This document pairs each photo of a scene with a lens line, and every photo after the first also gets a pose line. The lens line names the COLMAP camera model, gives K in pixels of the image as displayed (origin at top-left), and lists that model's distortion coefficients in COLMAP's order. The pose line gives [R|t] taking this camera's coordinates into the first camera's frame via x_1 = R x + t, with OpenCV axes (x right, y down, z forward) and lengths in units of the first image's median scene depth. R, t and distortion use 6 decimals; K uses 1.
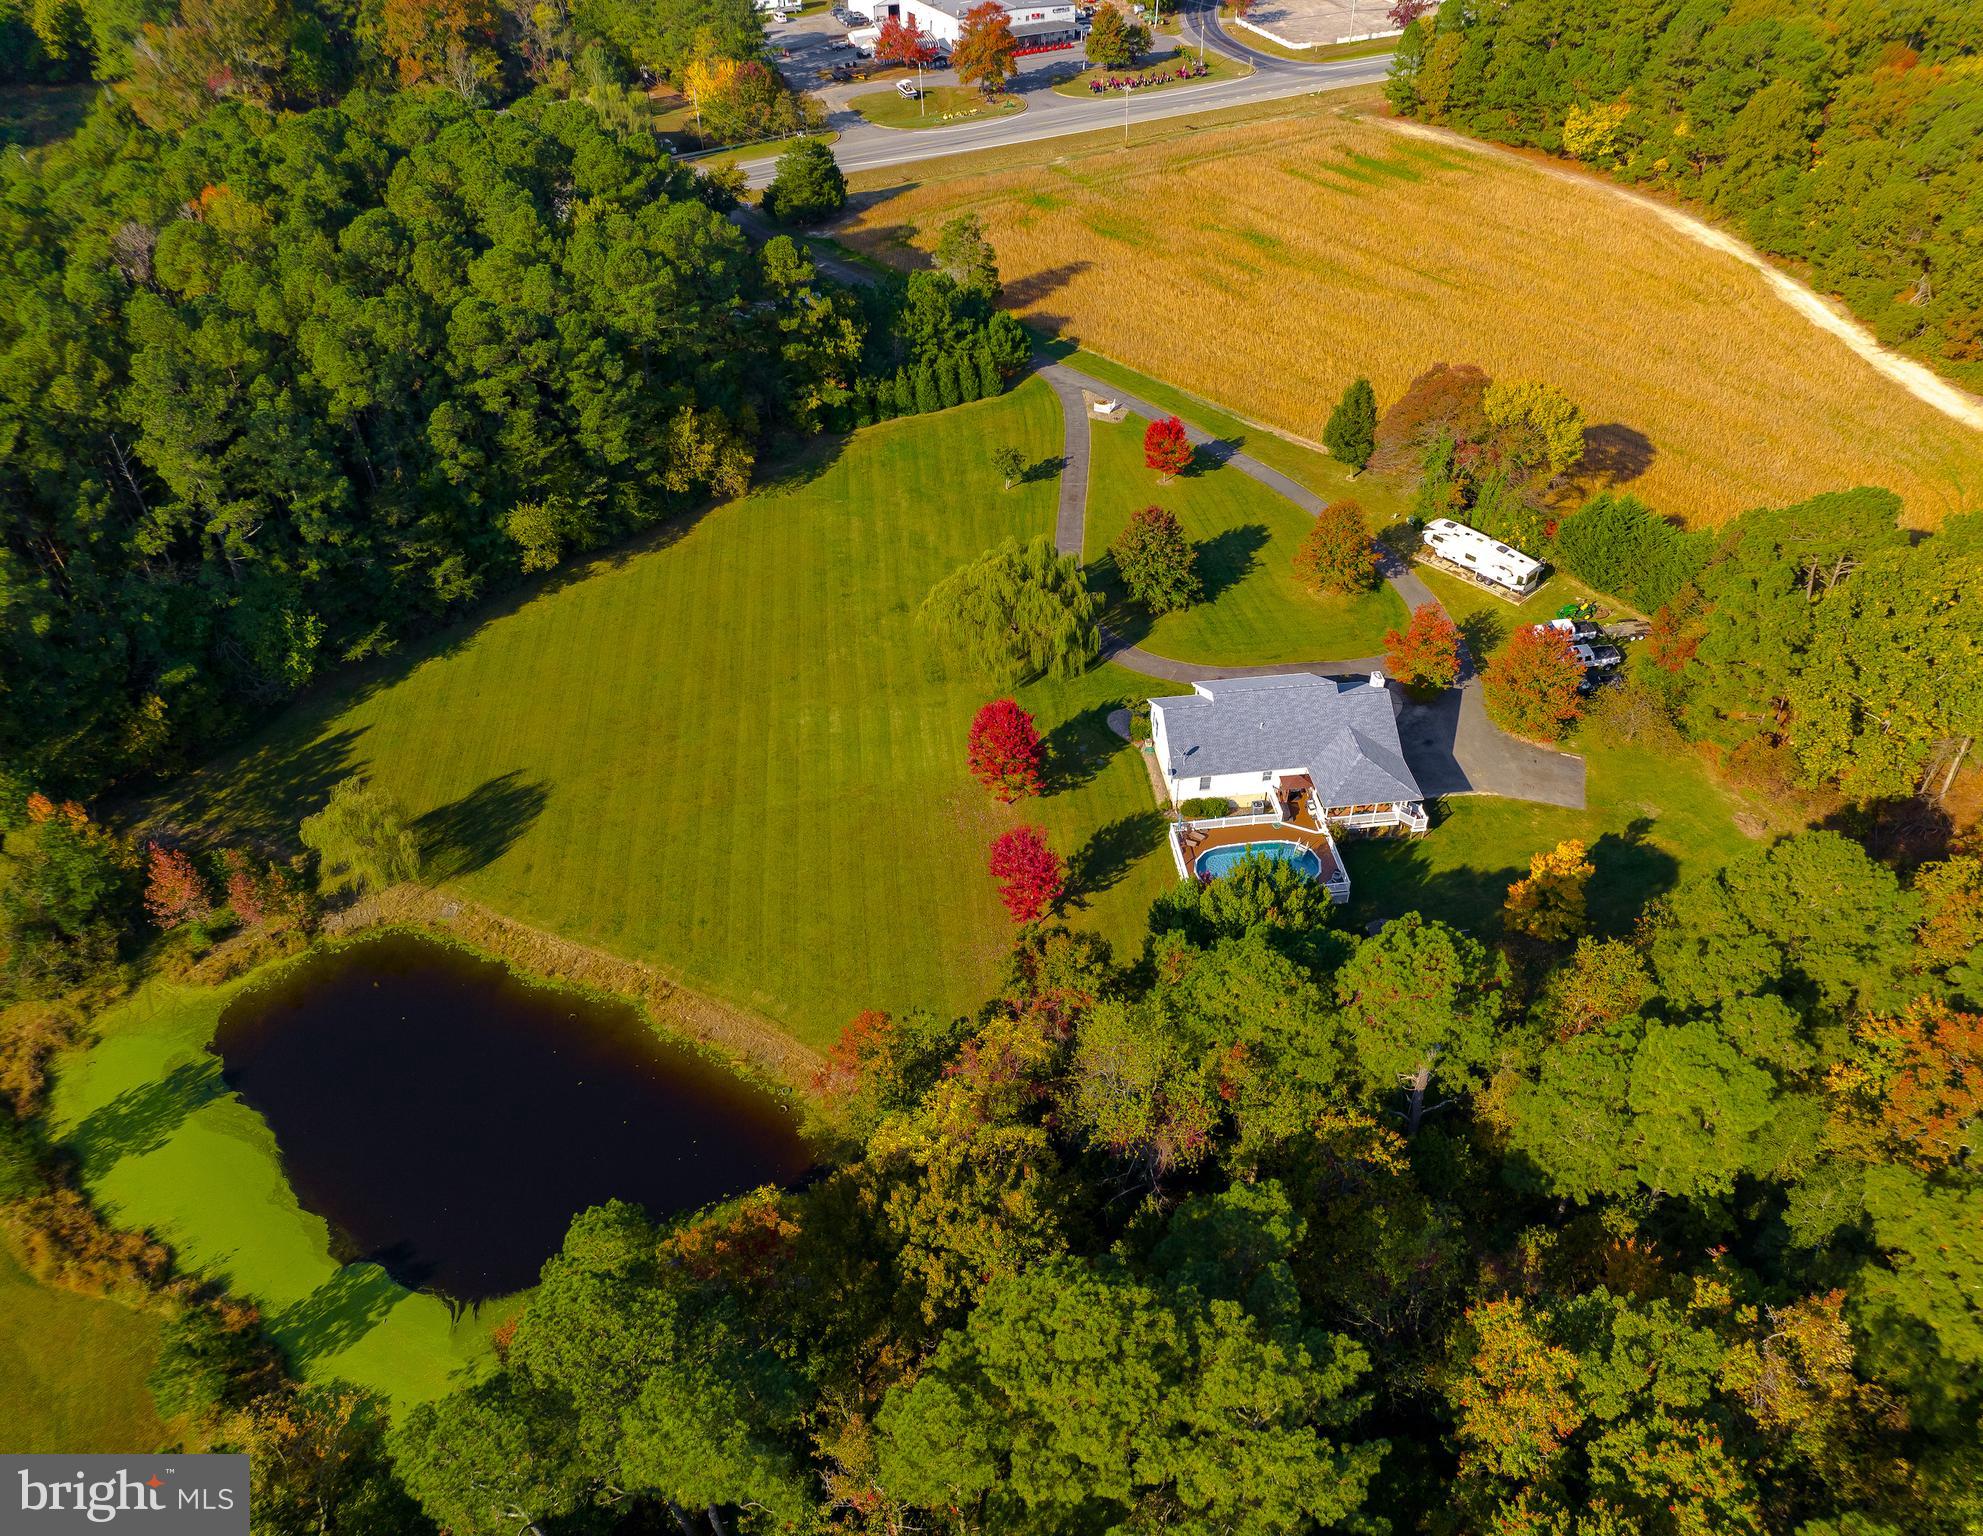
lens RADIAL K [[1466.0, 0, 1037.8], [0, 1466.0, 759.2], [0, 0, 1]] dist [-0.040686, 0.017387]
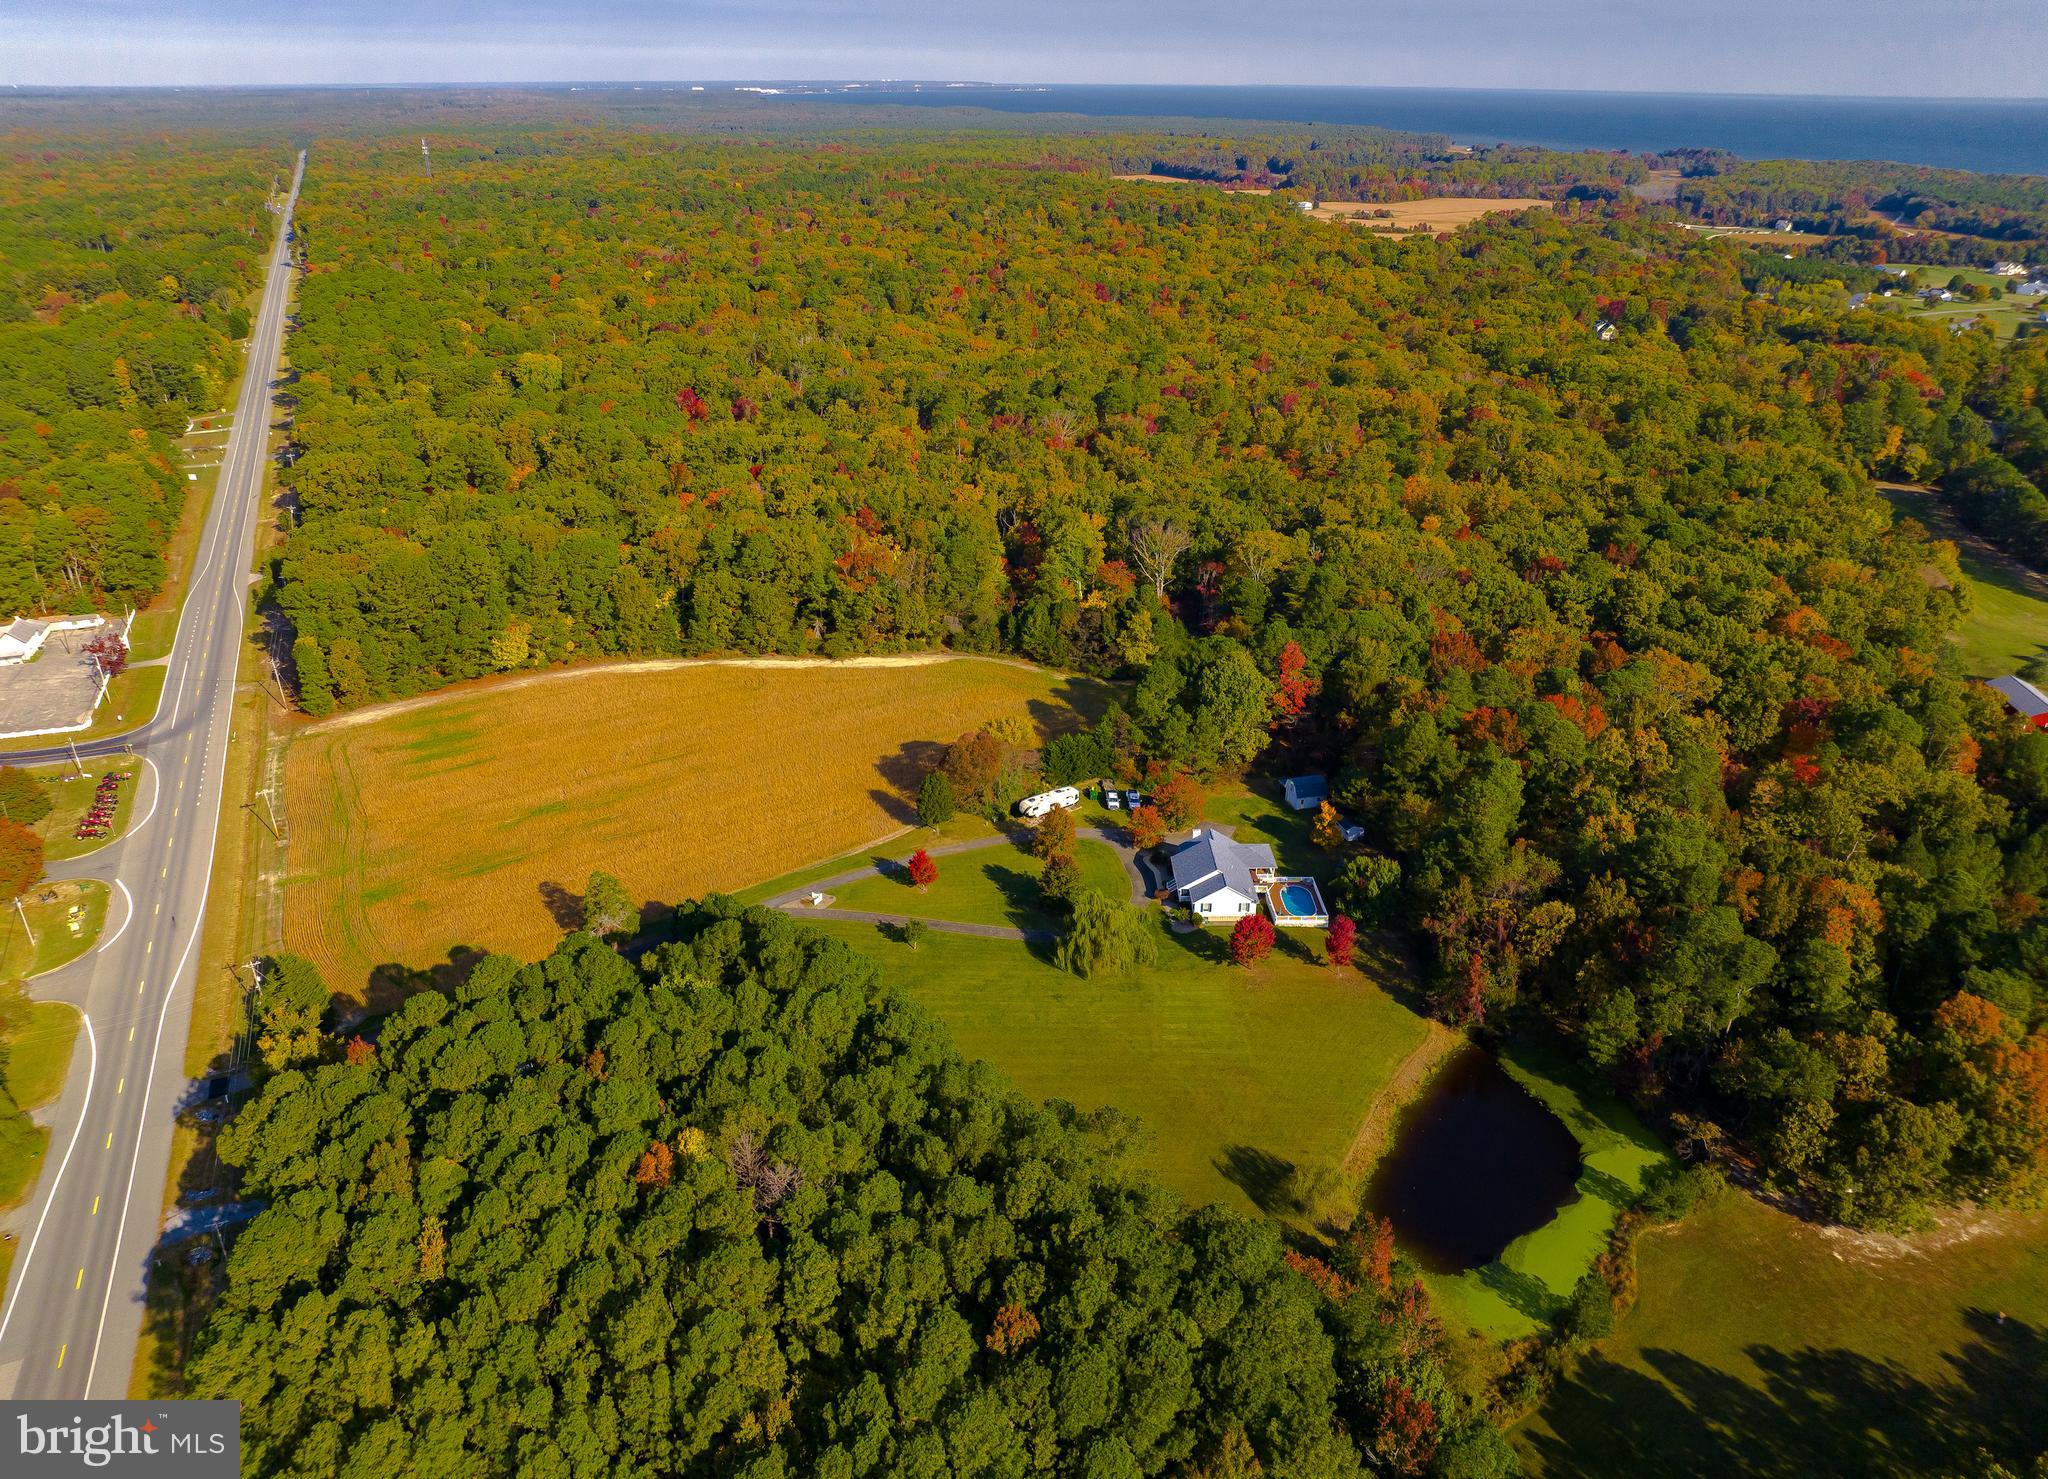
lens RADIAL K [[1428.0, 0, 1026.4], [0, 1428.0, 742.3], [0, 0, 1]] dist [-0.033730, 0.005658]
pose [[0.119449, -0.431812, 0.894019, -1.393487], [0.631508, 0.727878, 0.267190, -0.758996], [-0.766113, 0.532665, 0.359637, 0.372221]]
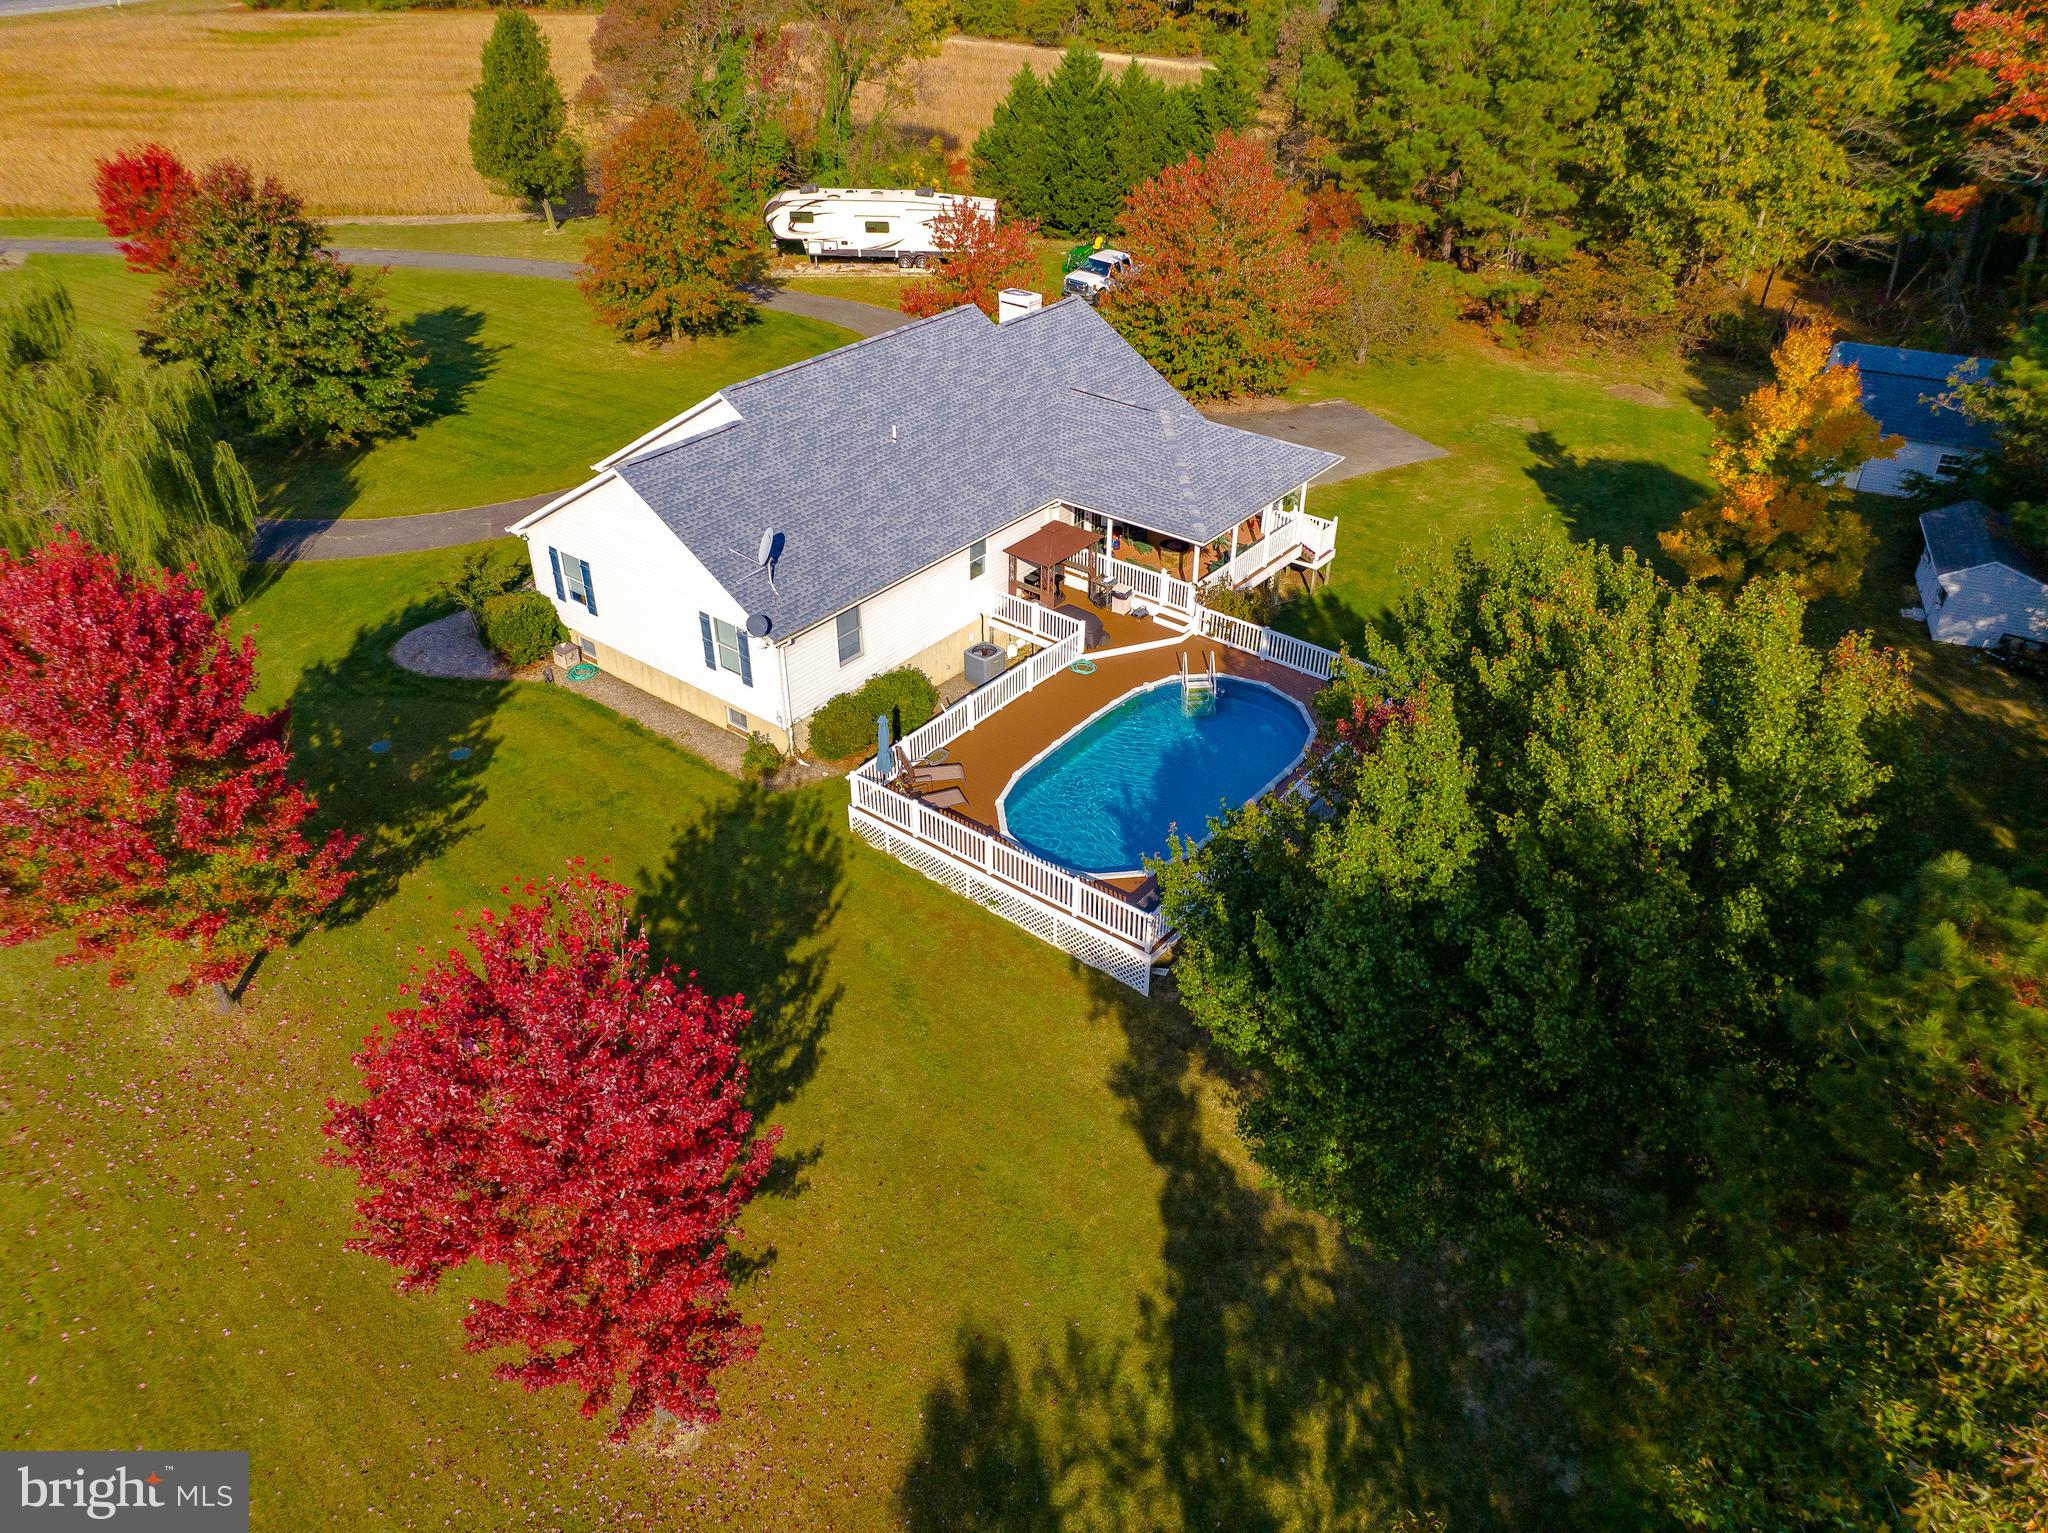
lens RADIAL K [[1446.9, 0, 1026.8], [0, 1446.9, 763.5], [0, 0, 1]] dist [-0.035588, 0.002657]
pose [[0.719103, -0.386229, 0.577683, -0.042726], [0.443892, 0.894911, 0.045763, 0.038478], [-0.534650, 0.223520, 0.814977, 0.648373]]
